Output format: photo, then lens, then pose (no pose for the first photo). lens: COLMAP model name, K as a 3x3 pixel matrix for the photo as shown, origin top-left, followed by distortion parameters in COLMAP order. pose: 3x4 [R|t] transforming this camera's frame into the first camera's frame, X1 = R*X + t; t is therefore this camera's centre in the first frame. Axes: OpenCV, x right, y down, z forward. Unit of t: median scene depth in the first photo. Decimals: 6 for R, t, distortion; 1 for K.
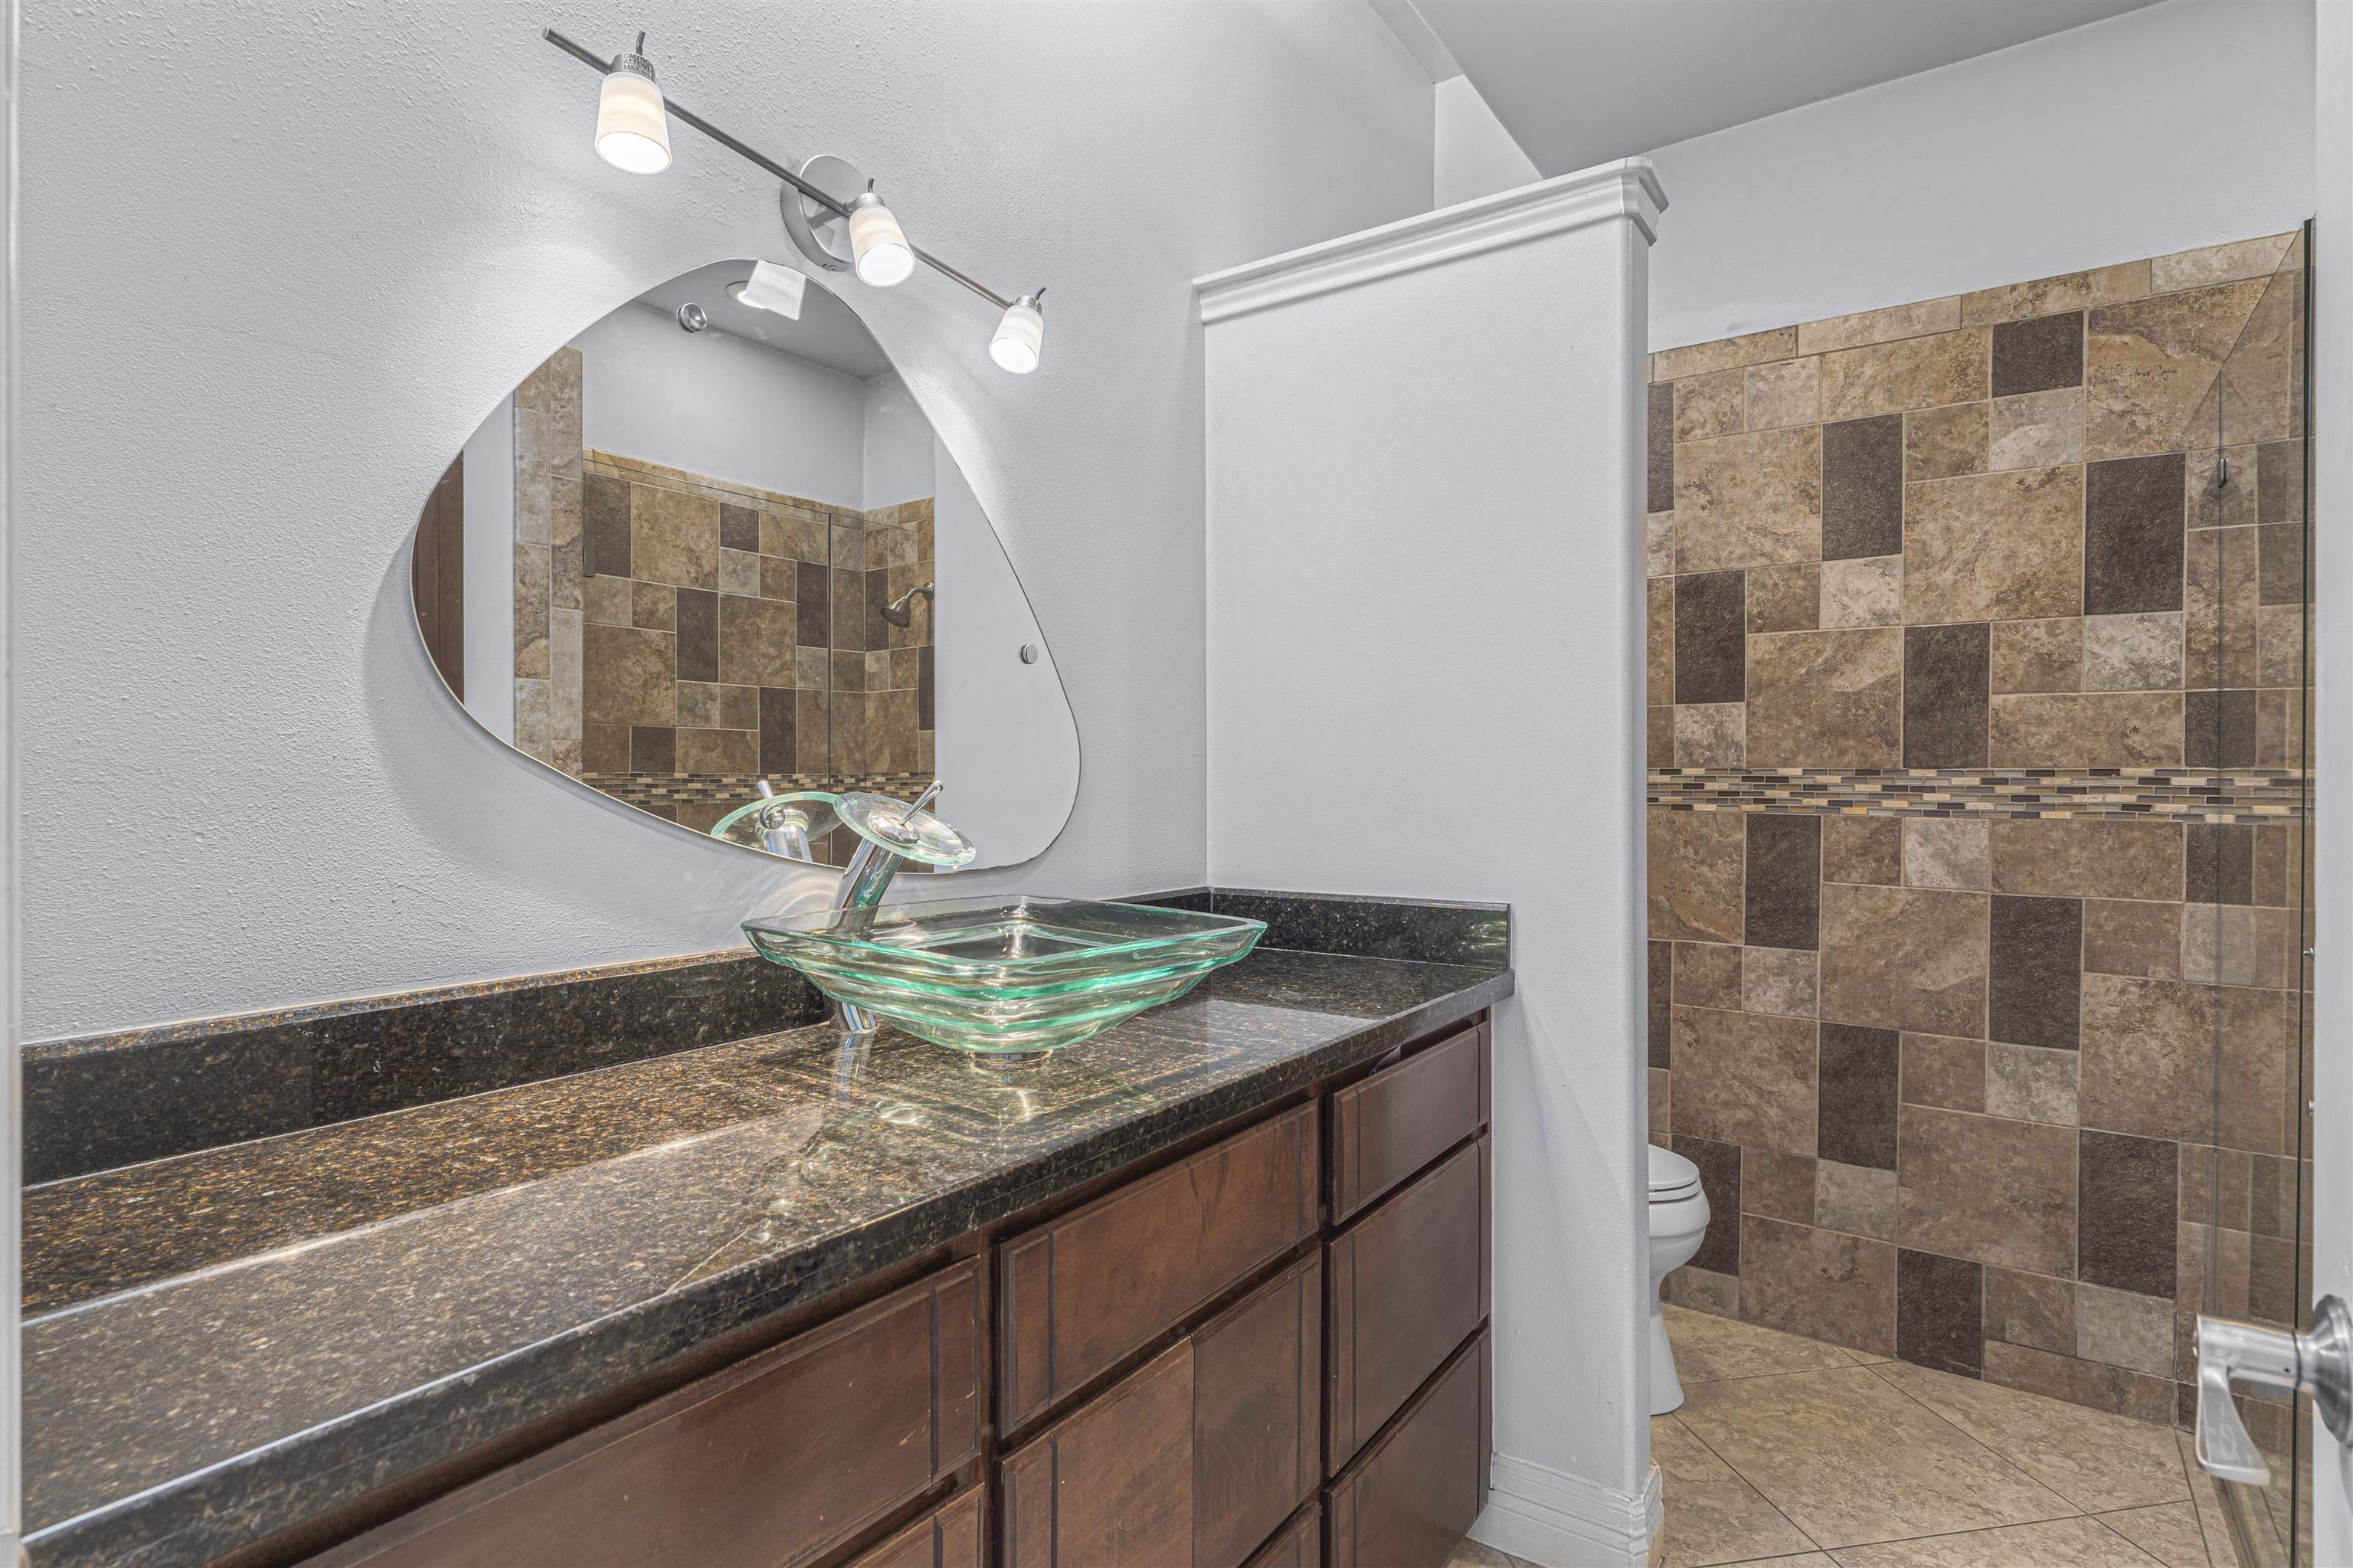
lens RADIAL K [[1183.5, 0, 1176.5], [0, 1183.5, 786.4], [0, 0, 1]] dist [0.003387, 0.000290]
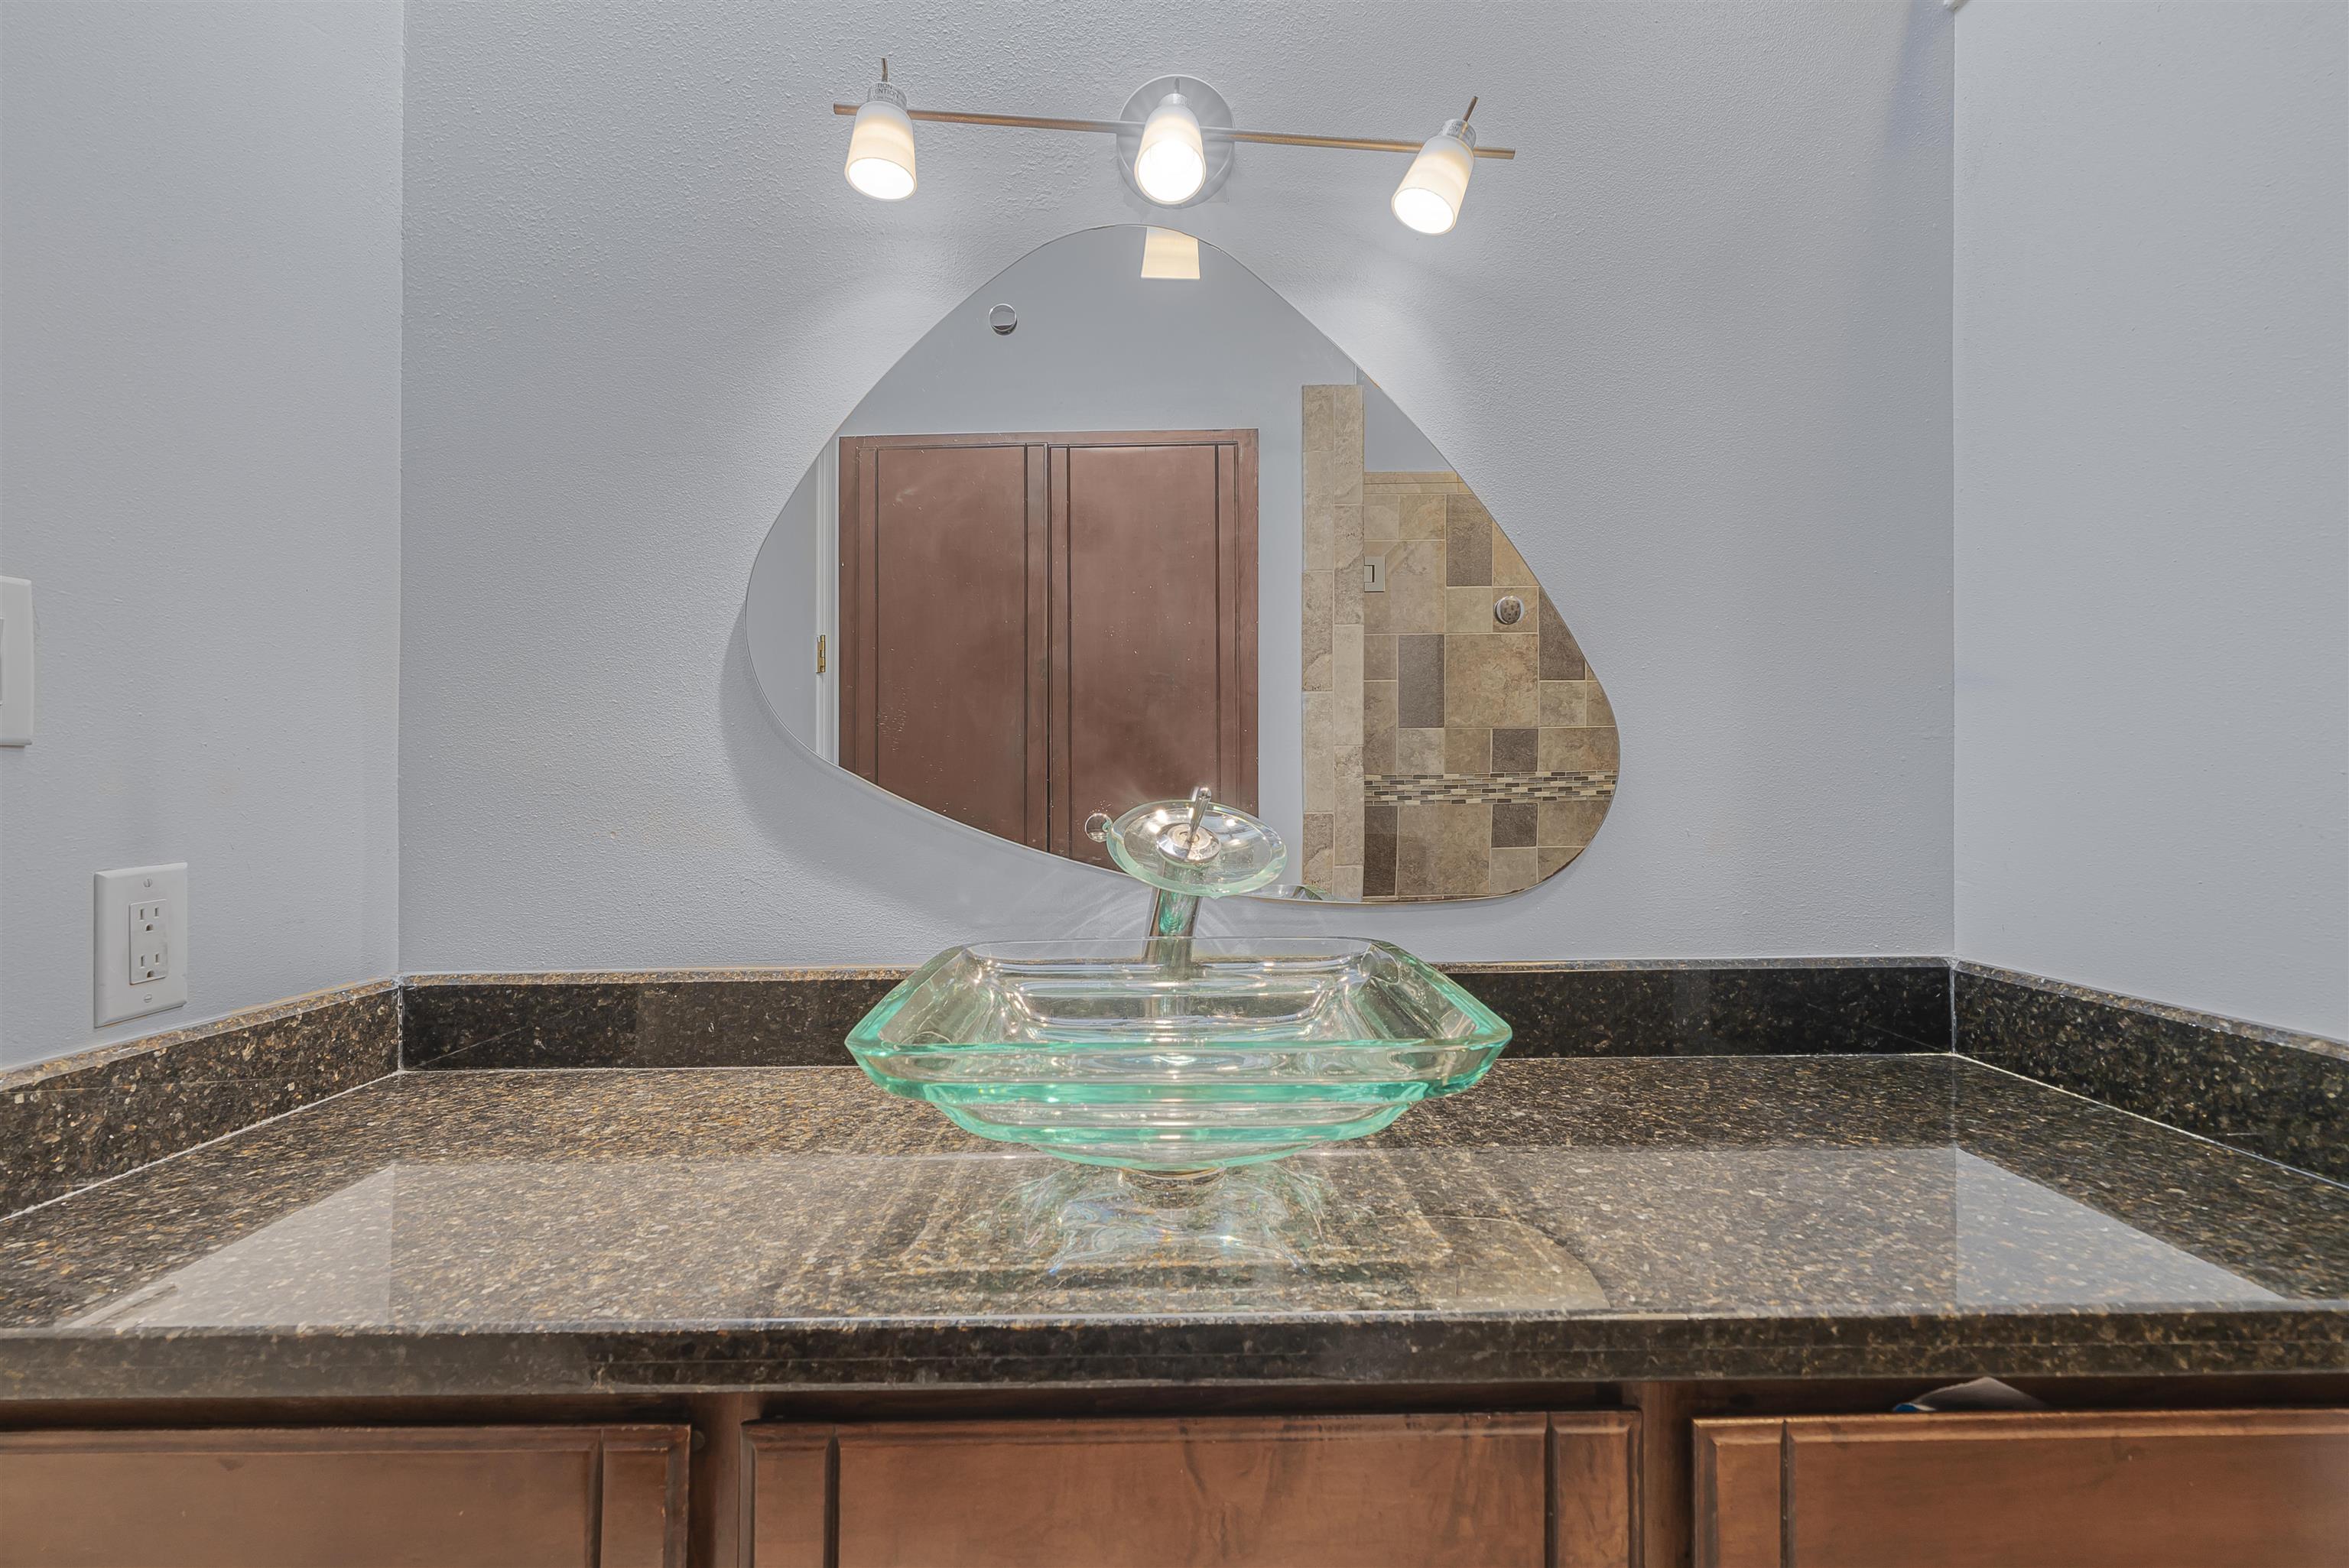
lens RADIAL K [[1072.3, 0, 1174.7], [0, 1072.3, 785.7], [0, 0, 1]] dist [0.001126, 0.000645]
pose [[0.577877, -0.002366, -0.816120, 0.460773], [0.005917, 0.999982, 0.001291, -0.009439], [0.816102, -0.005574, 0.577881, 0.694755]]
